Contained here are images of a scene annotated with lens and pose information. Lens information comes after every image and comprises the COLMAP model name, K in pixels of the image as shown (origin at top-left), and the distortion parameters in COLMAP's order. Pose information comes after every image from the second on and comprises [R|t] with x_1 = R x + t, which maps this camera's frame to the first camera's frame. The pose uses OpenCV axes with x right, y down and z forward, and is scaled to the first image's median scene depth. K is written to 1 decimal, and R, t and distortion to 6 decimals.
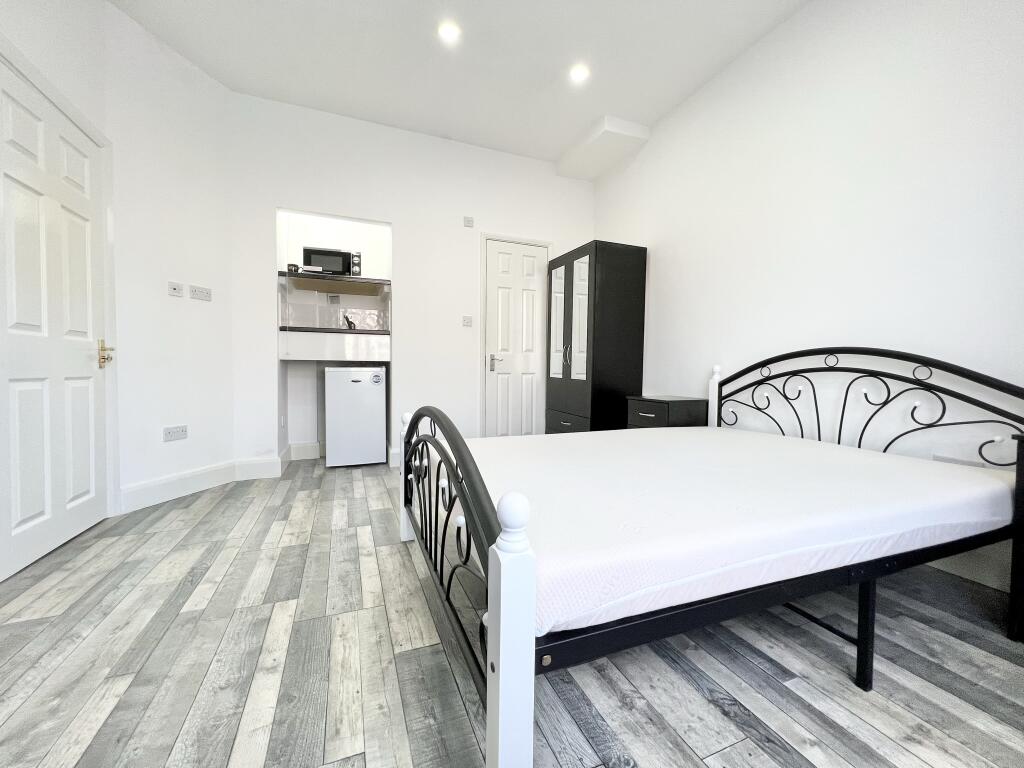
lens RADIAL K [[409.1, 0, 512.0], [0, 409.1, 384.0], [0, 0, 1]] dist [-0.000563, 0.000366]
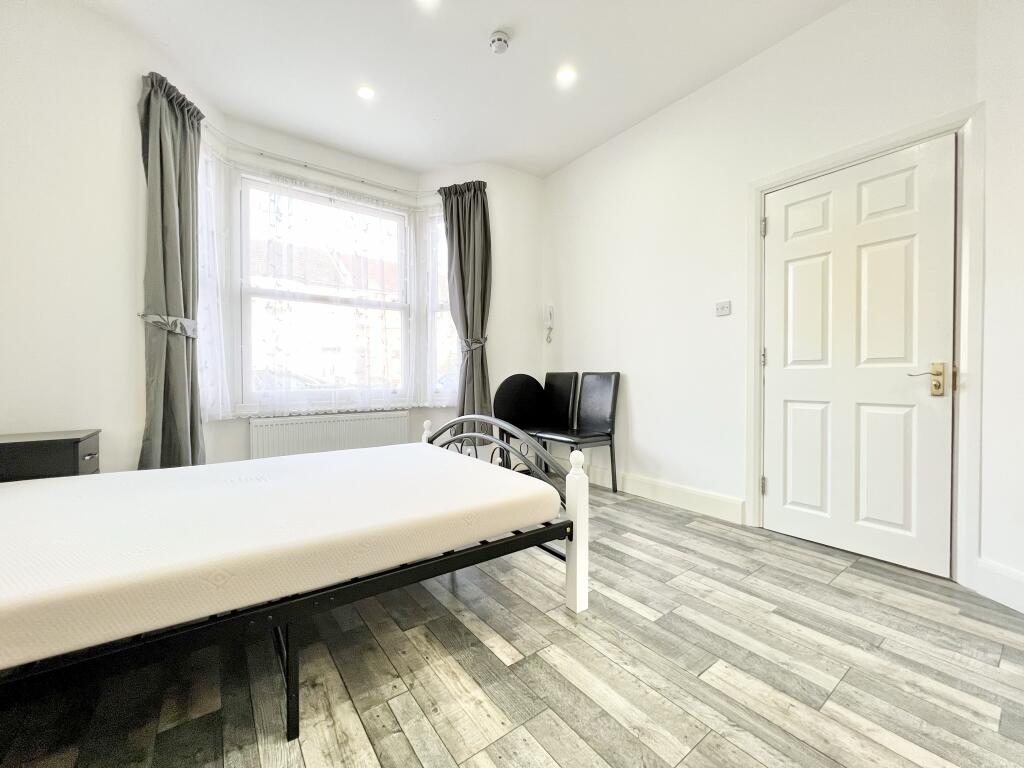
lens RADIAL K [[409.1, 0, 512.0], [0, 409.1, 384.0], [0, 0, 1]] dist [-0.000563, 0.000366]
pose [[-0.966992, -0.004160, -0.254774, 0.079567], [-0.016676, 0.998756, 0.046986, -0.105256], [0.254262, 0.049683, -0.965858, 1.872536]]
